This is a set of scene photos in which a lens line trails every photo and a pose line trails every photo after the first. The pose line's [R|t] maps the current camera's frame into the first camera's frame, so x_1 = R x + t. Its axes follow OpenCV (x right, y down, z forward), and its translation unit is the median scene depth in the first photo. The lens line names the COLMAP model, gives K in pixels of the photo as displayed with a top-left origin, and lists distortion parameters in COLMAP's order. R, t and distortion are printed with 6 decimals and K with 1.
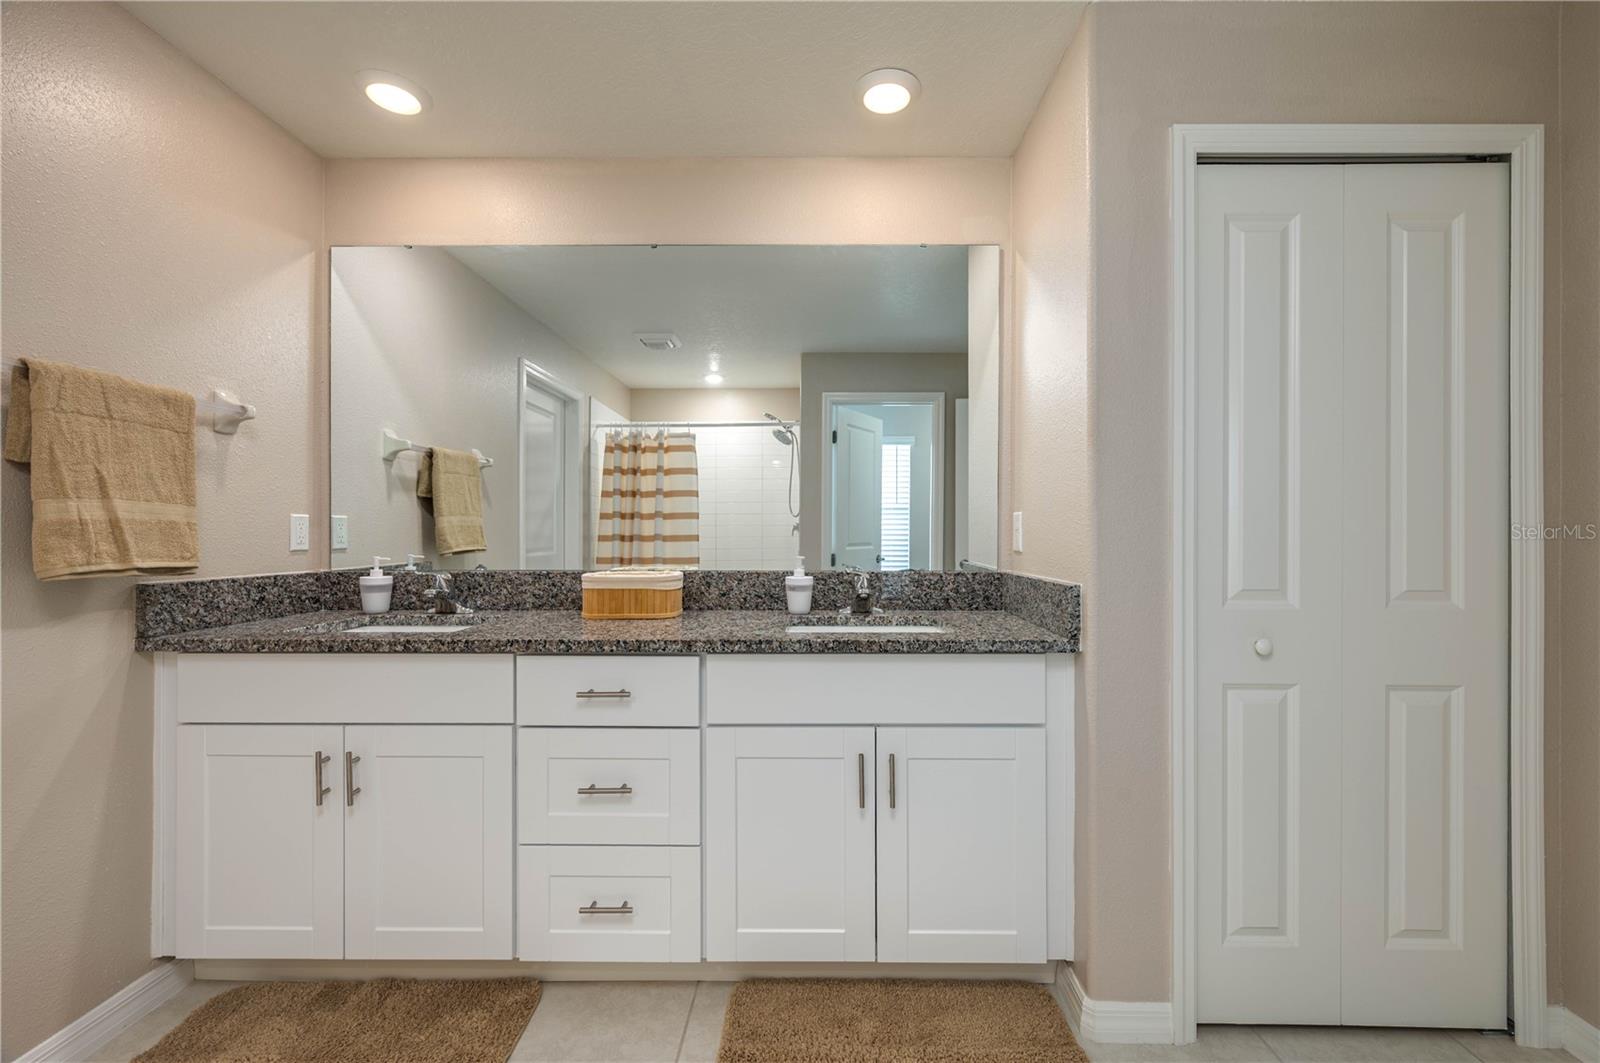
lens RADIAL K [[632.4, 0, 797.6], [0, 632.4, 532.6], [0, 0, 1]] dist [-0.002960, 0.000304]
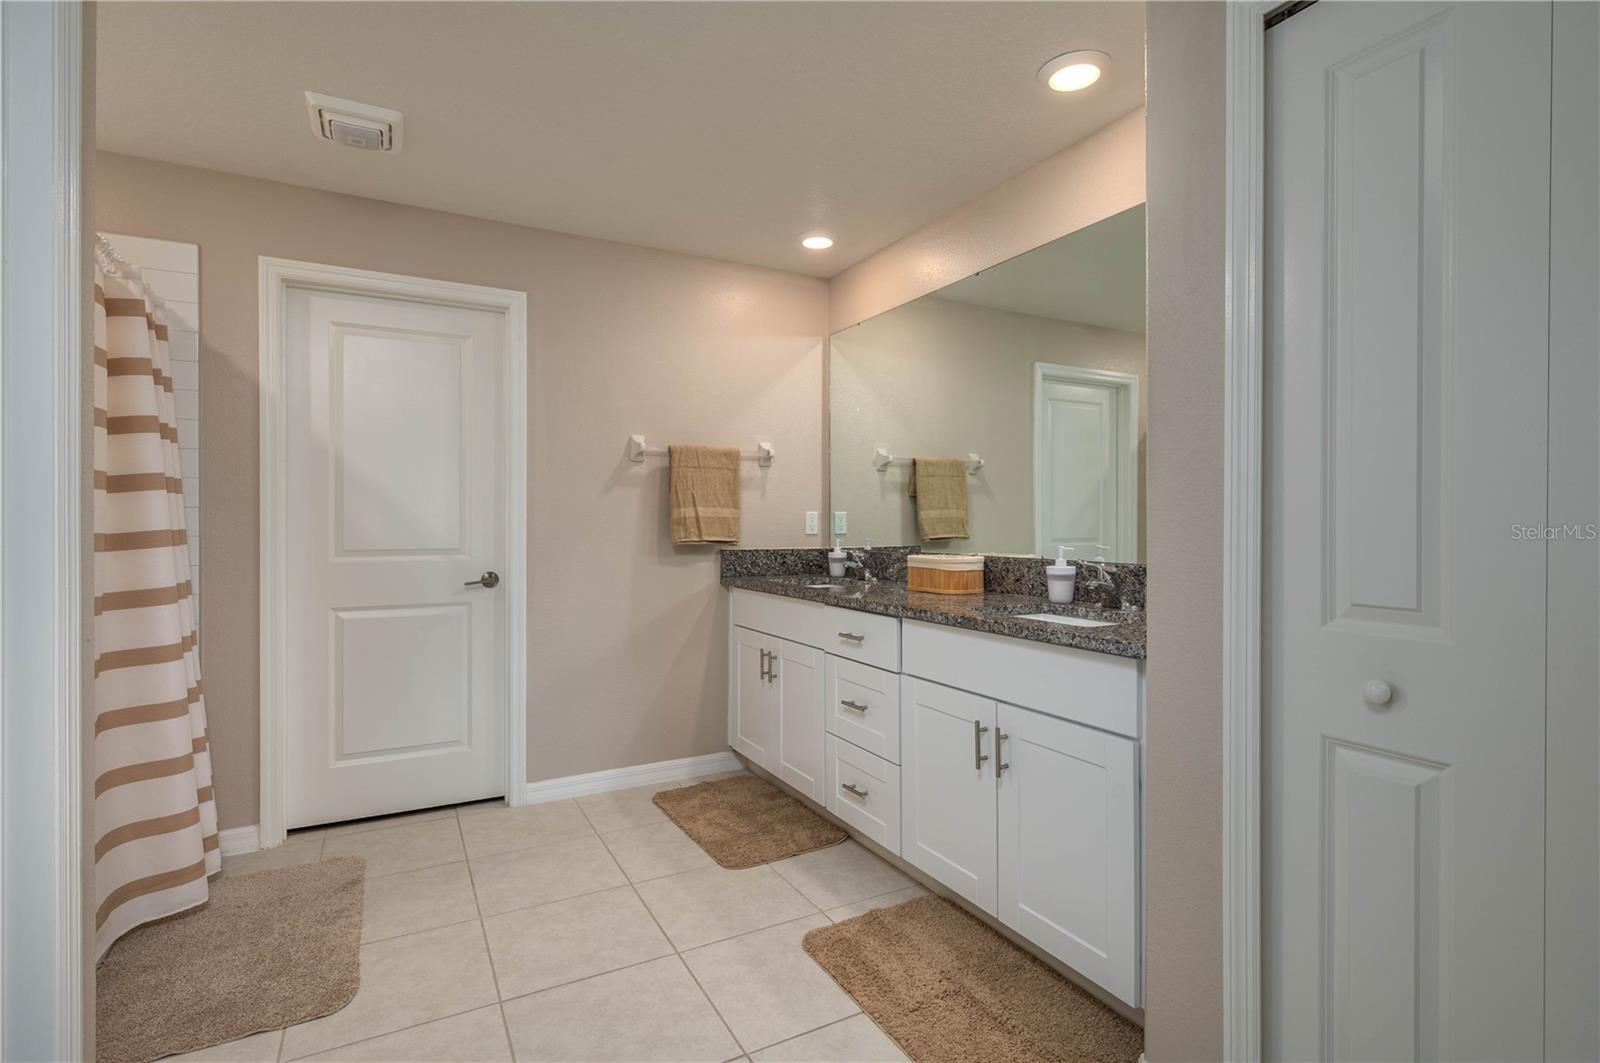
lens RADIAL K [[740.7, 0, 797.9], [0, 740.7, 527.9], [0, 0, 1]] dist [-0.004859, -0.000027]
pose [[0.490460, 0.003812, -0.871455, 0.975569], [-0.000227, 0.999991, 0.004247, 0.004680], [0.871463, -0.001885, 0.490457, 0.076638]]
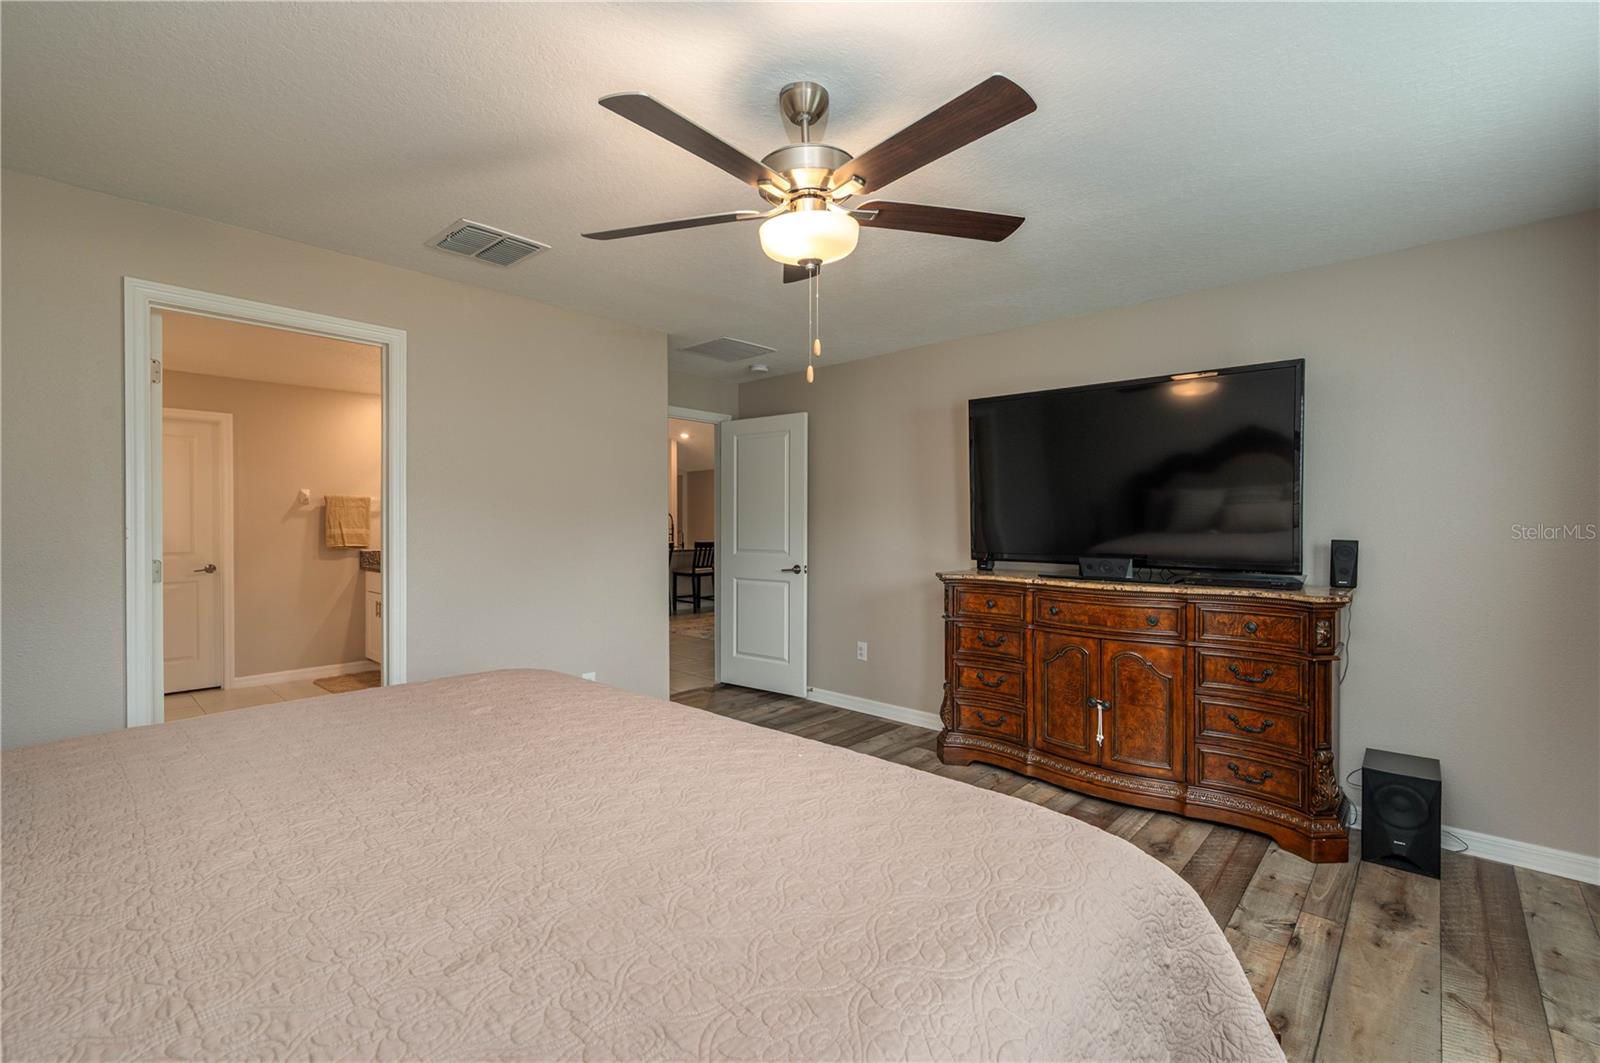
lens RADIAL K [[691.0, 0, 791.4], [0, 691.0, 533.4], [0, 0, 1]] dist [-0.015921, -0.000038]
pose [[0.742290, 0.001797, -0.670077, 3.081994], [0.004435, 0.999961, 0.007595, -0.033686], [0.670064, -0.008610, 0.742253, -0.226725]]
